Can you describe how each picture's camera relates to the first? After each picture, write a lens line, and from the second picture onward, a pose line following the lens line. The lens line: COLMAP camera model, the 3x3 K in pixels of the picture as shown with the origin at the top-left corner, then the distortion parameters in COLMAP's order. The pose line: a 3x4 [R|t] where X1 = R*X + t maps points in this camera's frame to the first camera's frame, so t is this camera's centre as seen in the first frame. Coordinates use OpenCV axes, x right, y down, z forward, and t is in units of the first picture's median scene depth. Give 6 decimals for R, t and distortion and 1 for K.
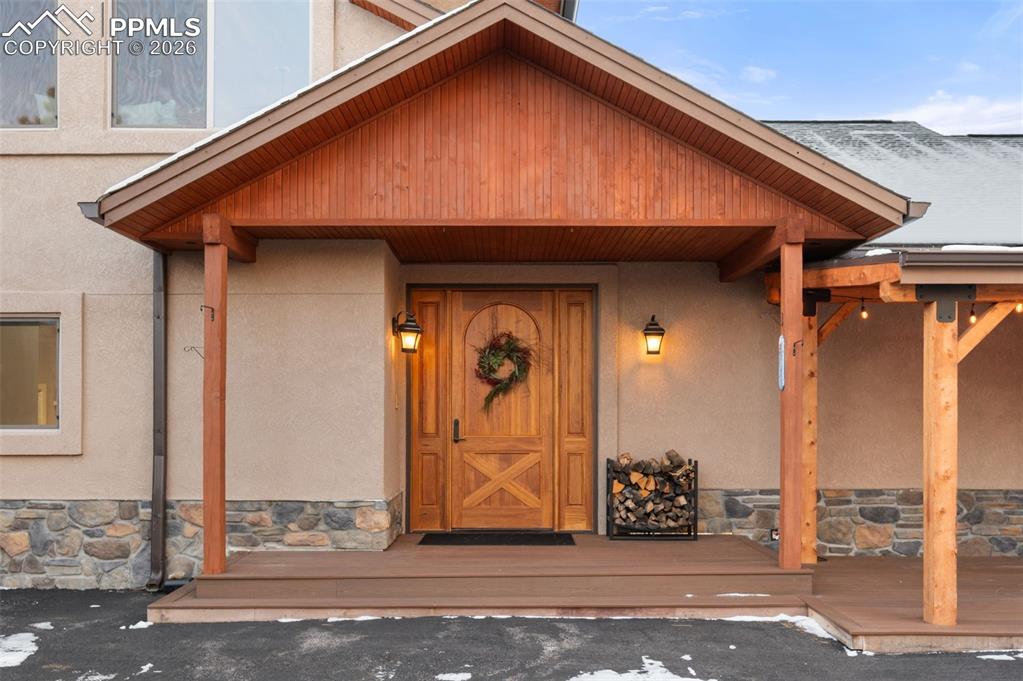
lens RADIAL K [[950.5, 0, 512.6], [0, 950.5, 416.6], [0, 0, 1]] dist [-0.005131, -0.004215]
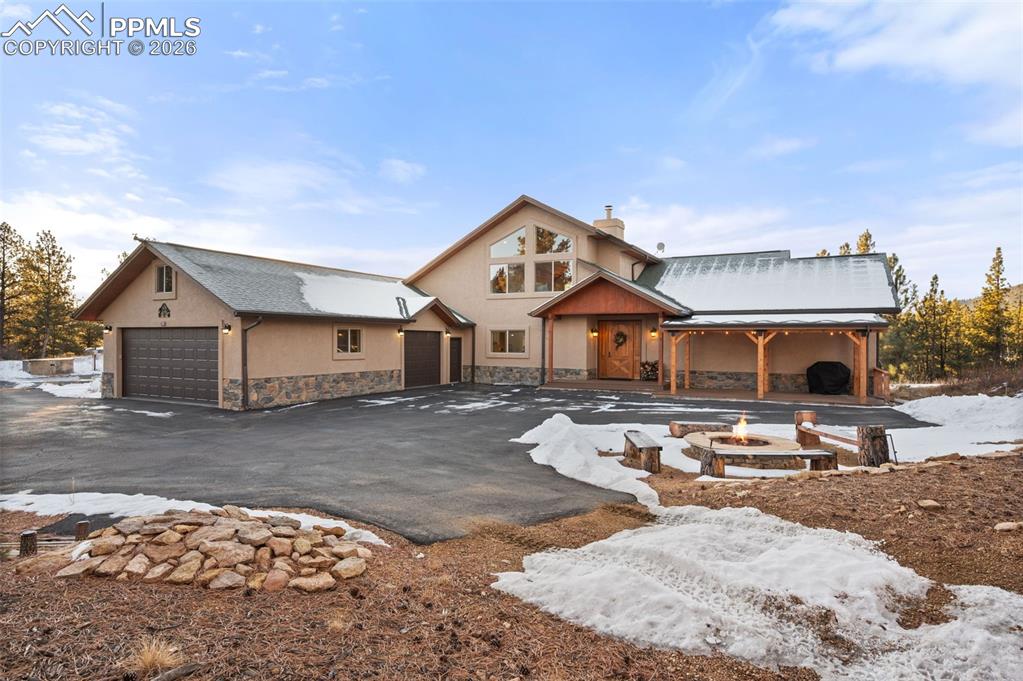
lens RADIAL K [[609.5, 0, 511.5], [0, 609.5, 340.5], [0, 0, 1]] dist [-0.002870, -0.000243]
pose [[0.880517, 0.005477, -0.473983, 0.921398], [-0.002334, 0.999971, 0.007219, -0.072077], [0.474009, -0.005250, 0.880504, -1.747171]]
